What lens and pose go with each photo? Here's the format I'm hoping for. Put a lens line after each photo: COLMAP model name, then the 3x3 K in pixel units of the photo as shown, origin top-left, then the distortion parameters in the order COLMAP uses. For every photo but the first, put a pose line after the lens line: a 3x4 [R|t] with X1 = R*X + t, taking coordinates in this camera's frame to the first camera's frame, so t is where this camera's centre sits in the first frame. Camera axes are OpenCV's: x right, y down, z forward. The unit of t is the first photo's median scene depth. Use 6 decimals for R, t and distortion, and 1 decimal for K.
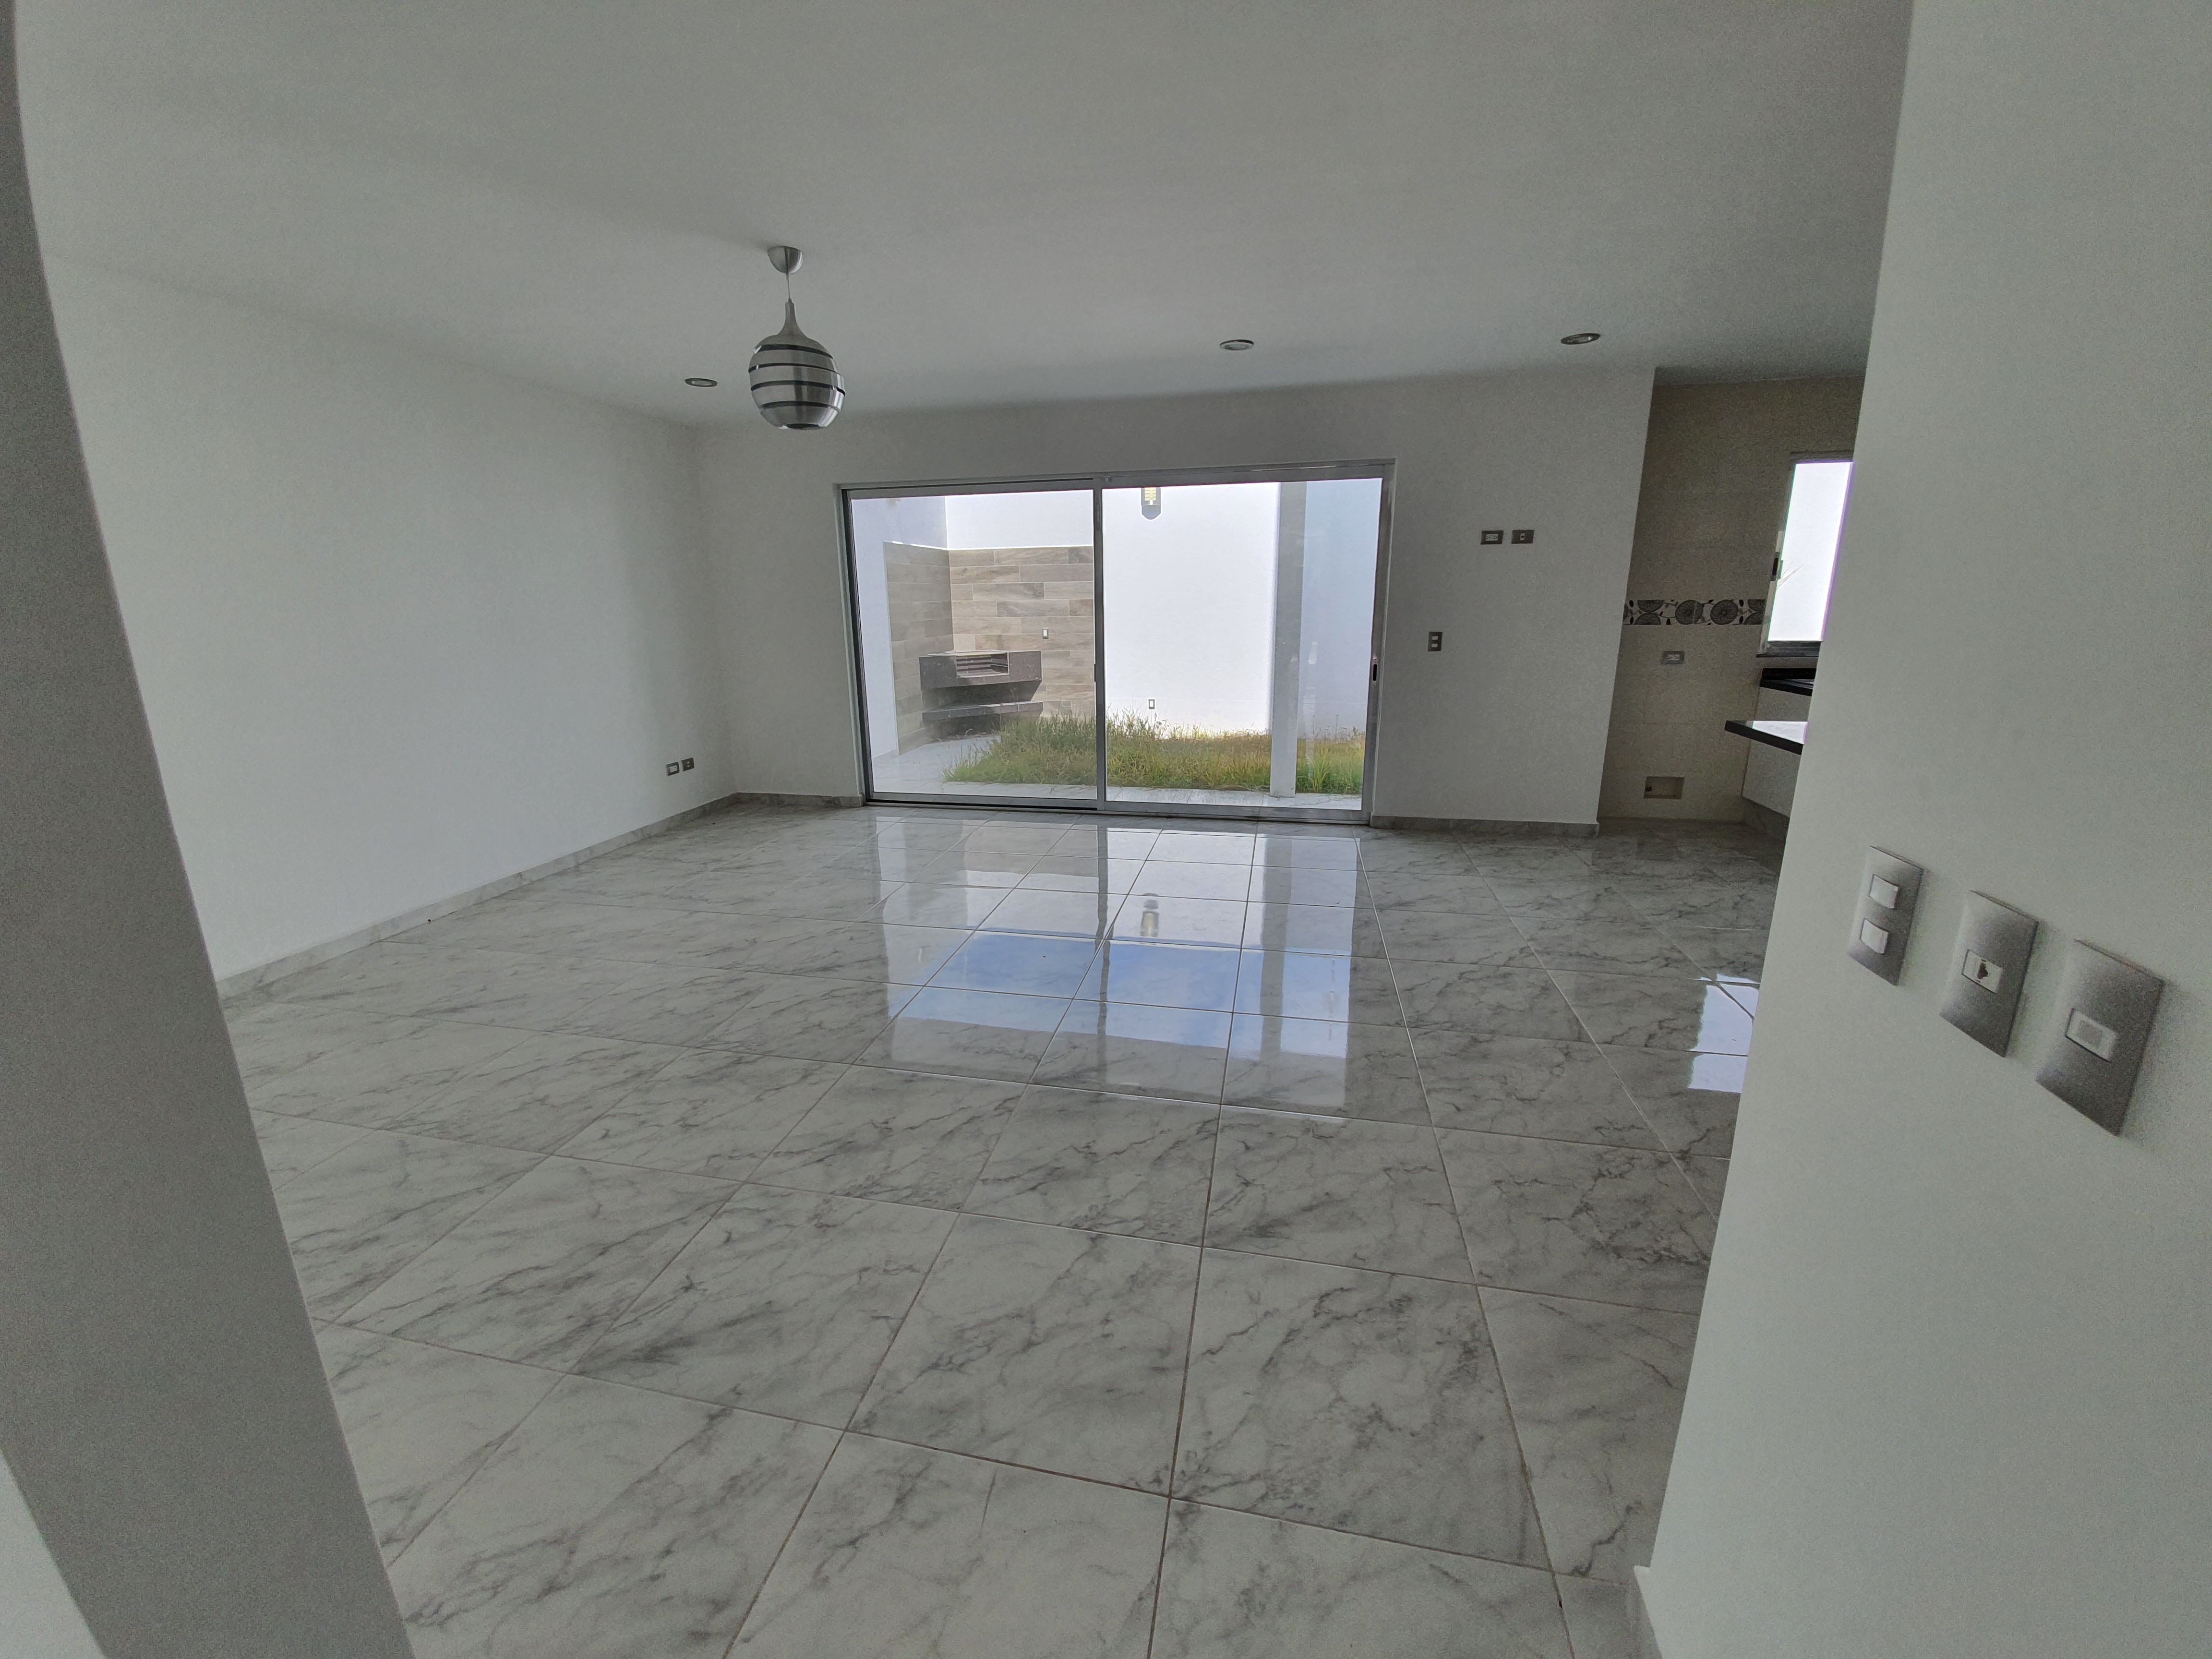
lens RADIAL K [[881.3, 0, 1119.7], [0, 881.3, 815.5], [0, 0, 1]] dist [0.000295, -0.000216]
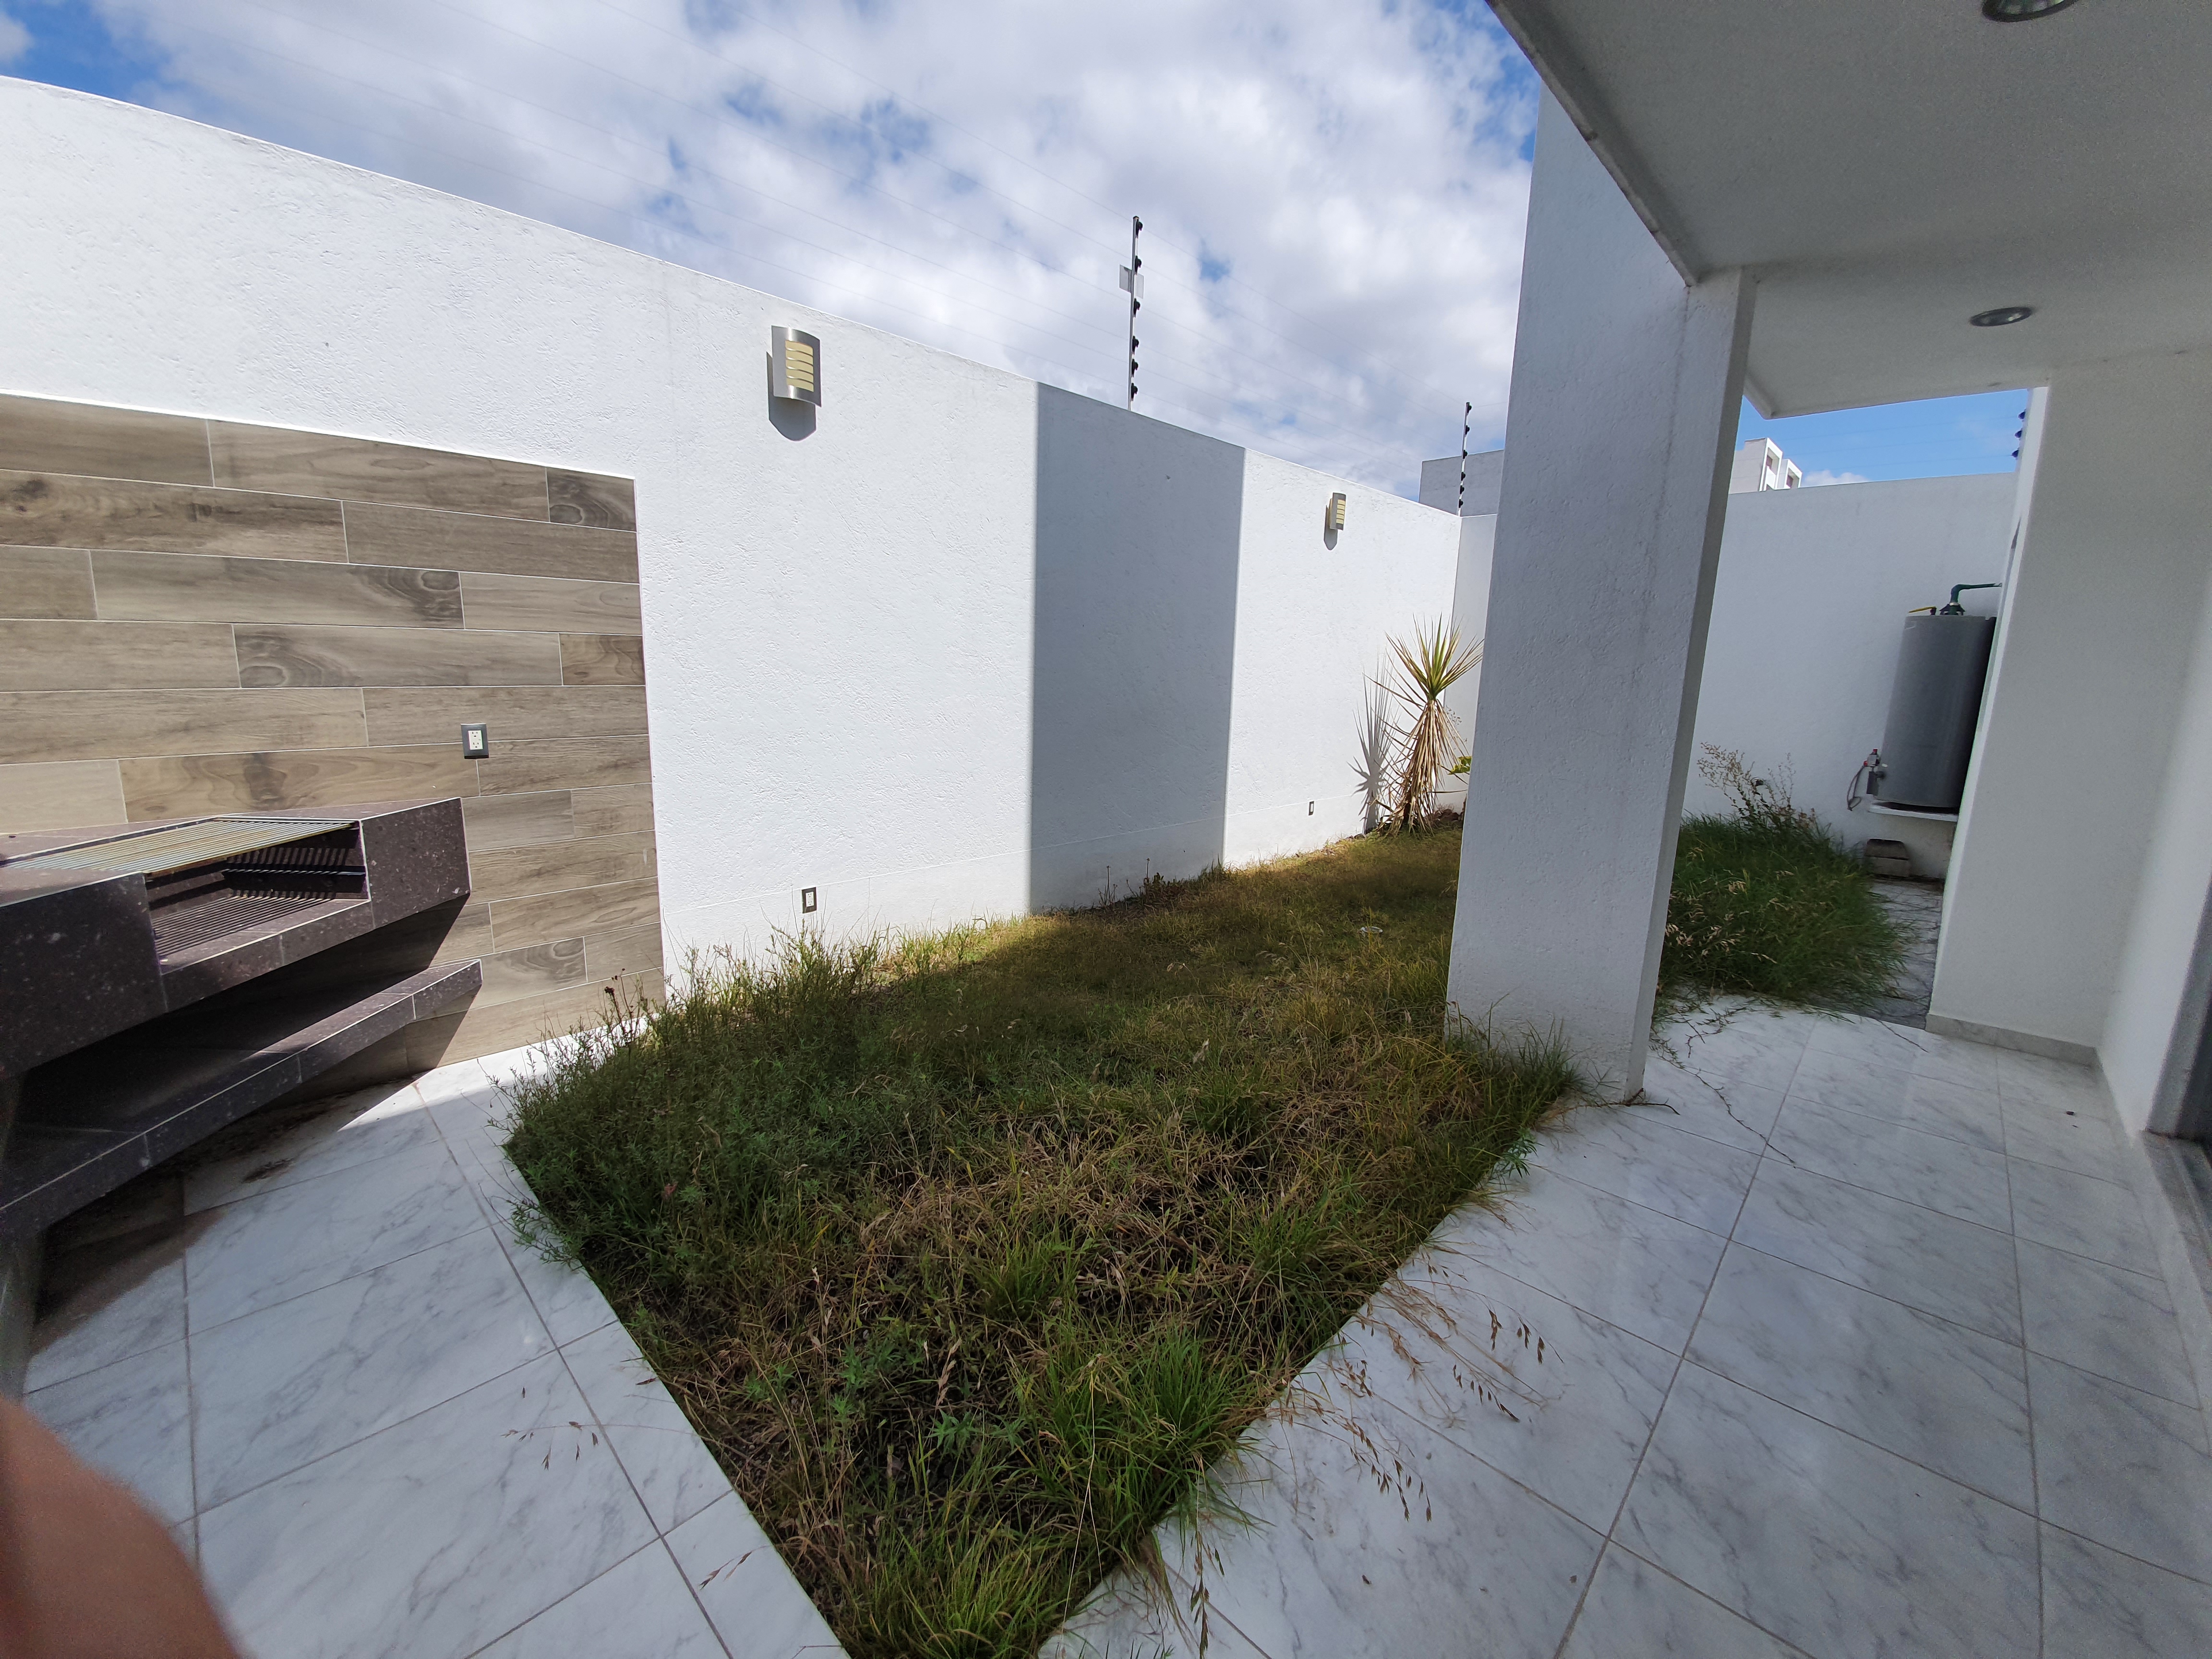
lens RADIAL K [[881.3, 0, 1119.7], [0, 881.3, 815.5], [0, 0, 1]] dist [0.000295, -0.000216]
pose [[0.509384, -0.122798, 0.851733, -0.232045], [0.166306, 0.985155, 0.042573, -0.157609], [-0.844316, 0.119962, 0.522244, 0.658072]]
